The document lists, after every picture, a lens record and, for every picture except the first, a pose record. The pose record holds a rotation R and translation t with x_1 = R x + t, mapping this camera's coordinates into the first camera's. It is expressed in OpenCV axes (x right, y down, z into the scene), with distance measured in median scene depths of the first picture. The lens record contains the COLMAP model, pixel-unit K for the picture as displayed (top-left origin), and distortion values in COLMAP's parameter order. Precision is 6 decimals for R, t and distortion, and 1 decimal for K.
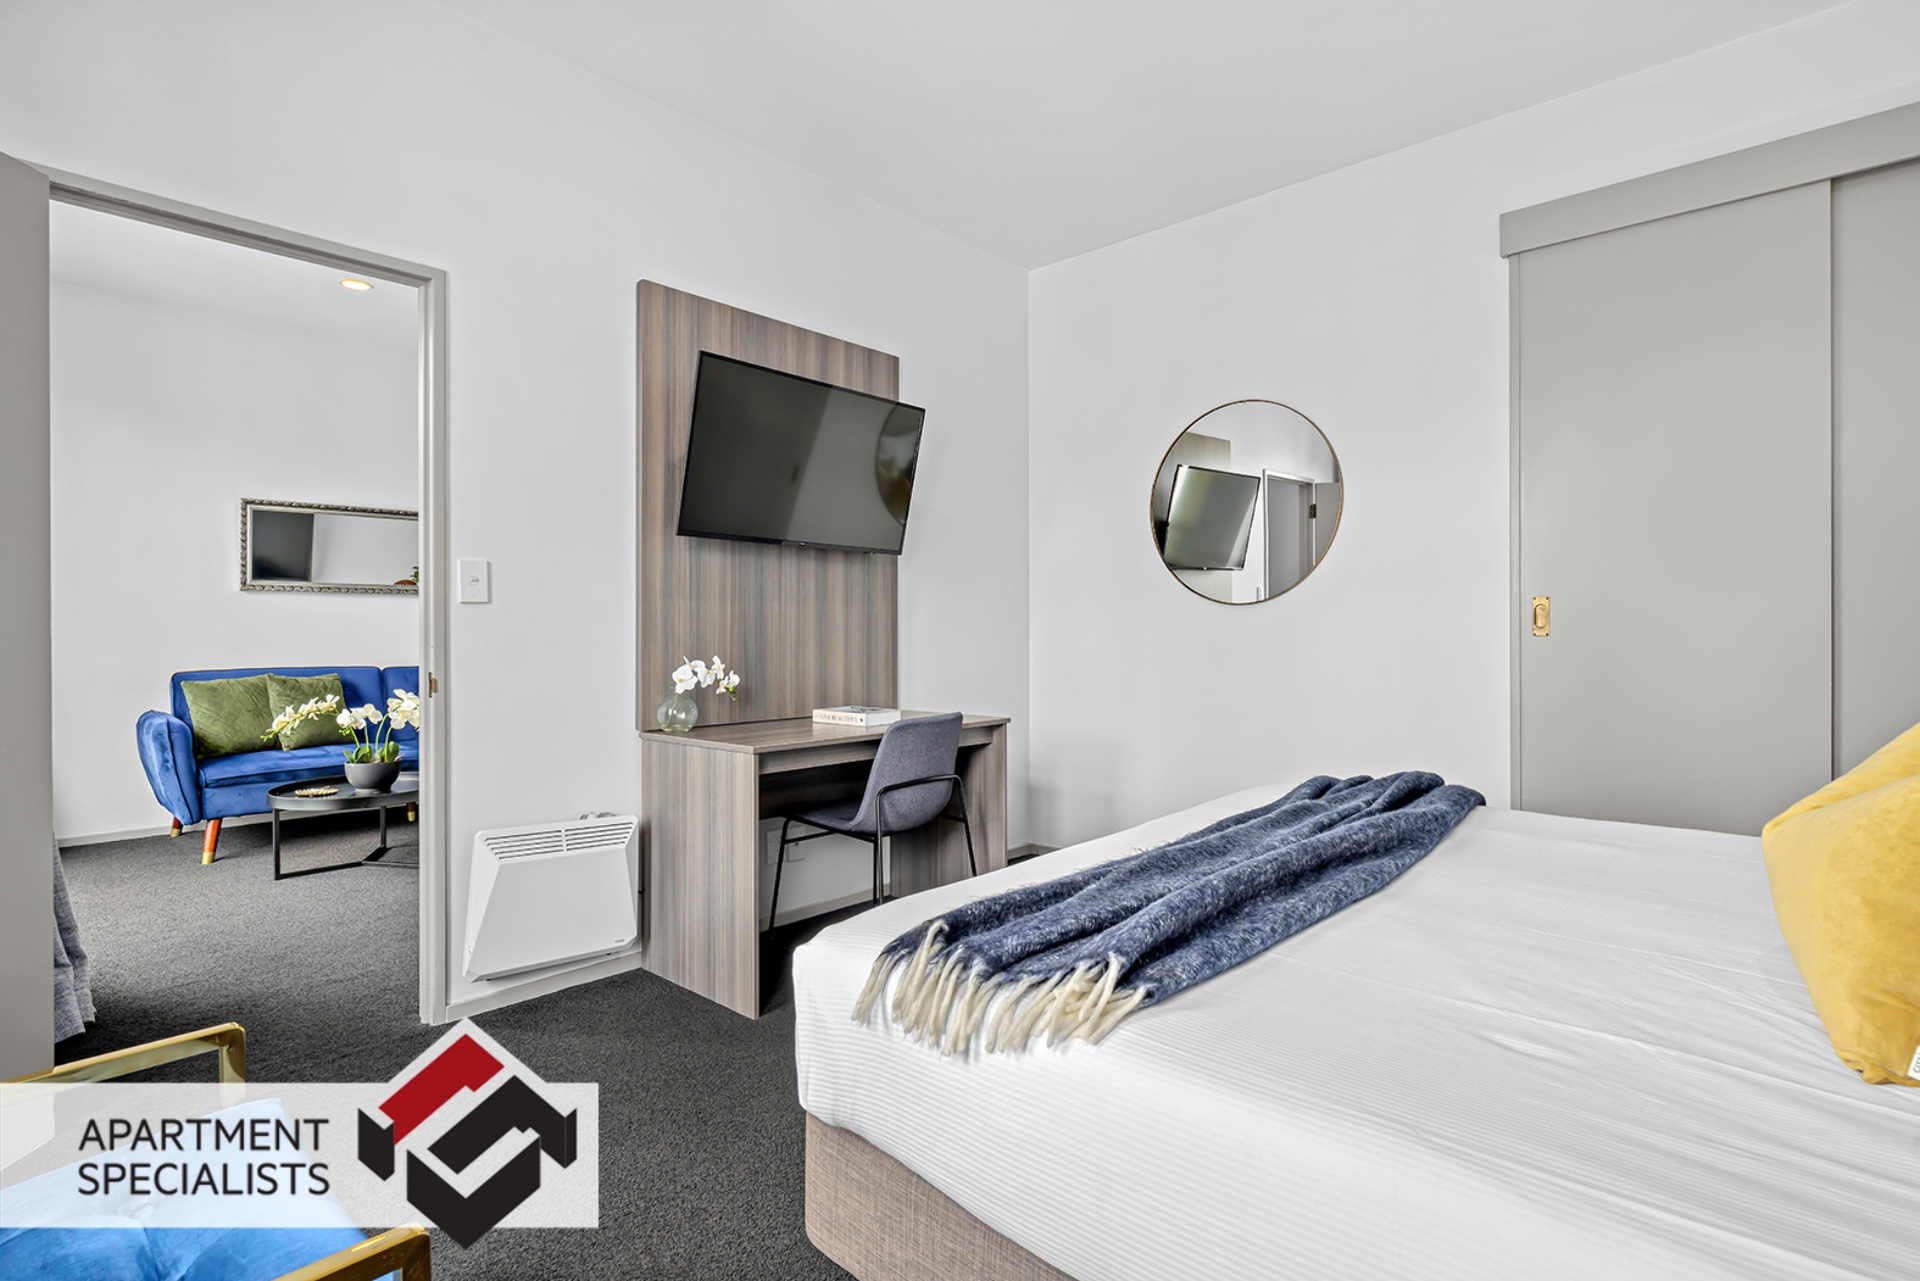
lens RADIAL K [[914.1, 0, 960.8], [0, 914.1, 631.5], [0, 0, 1]] dist [-0.000085, -0.000079]
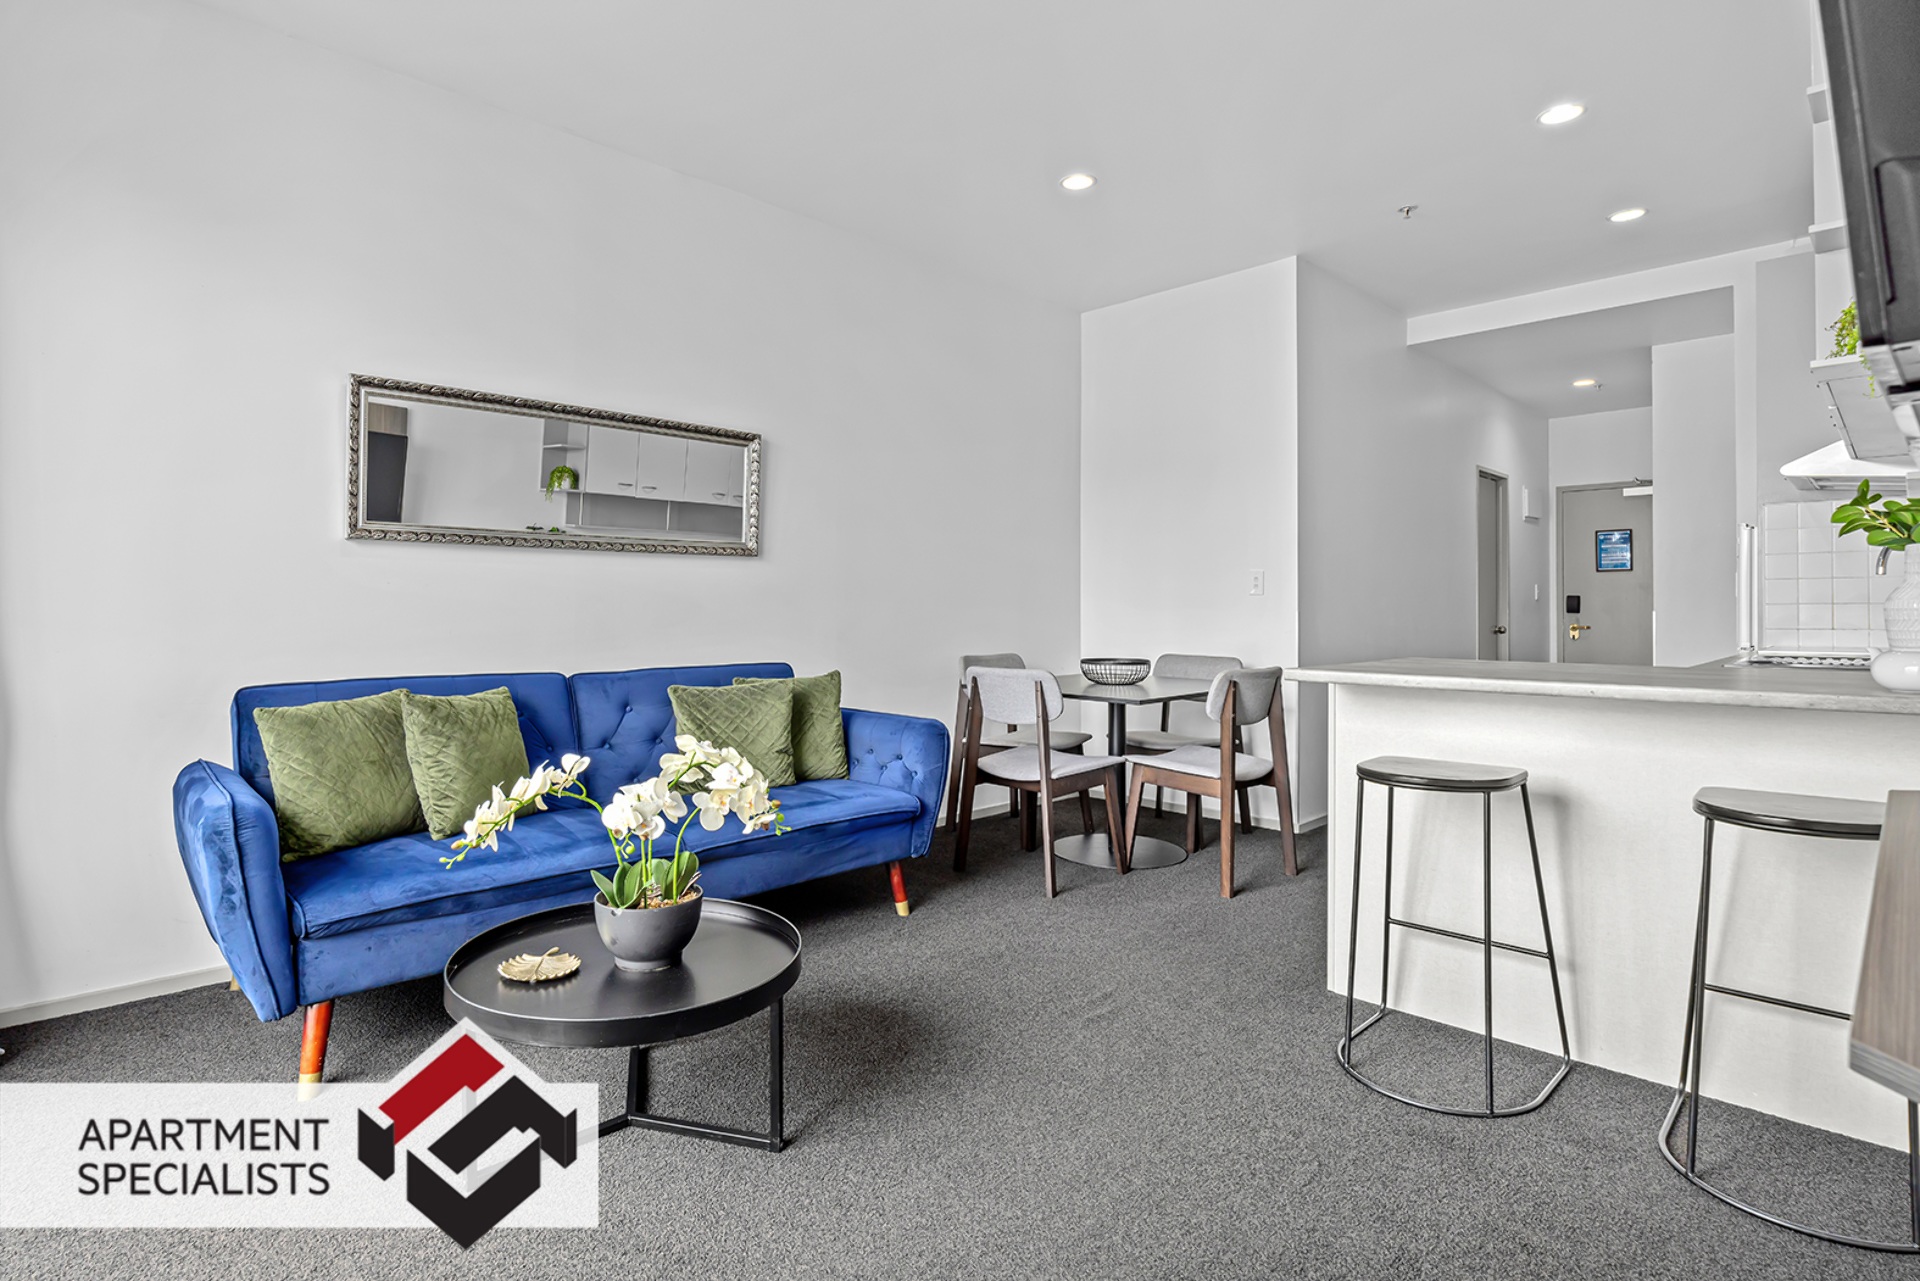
lens RADIAL K [[939.3, 0, 888.7], [0, 939.3, 606.5], [0, 0, 1]] dist [-0.001208, -0.000384]
pose [[0.996033, 0.002986, -0.088933, -0.453099], [-0.003621, 0.999969, -0.006983, -0.000479], [0.088909, 0.007277, 0.996013, 0.507825]]
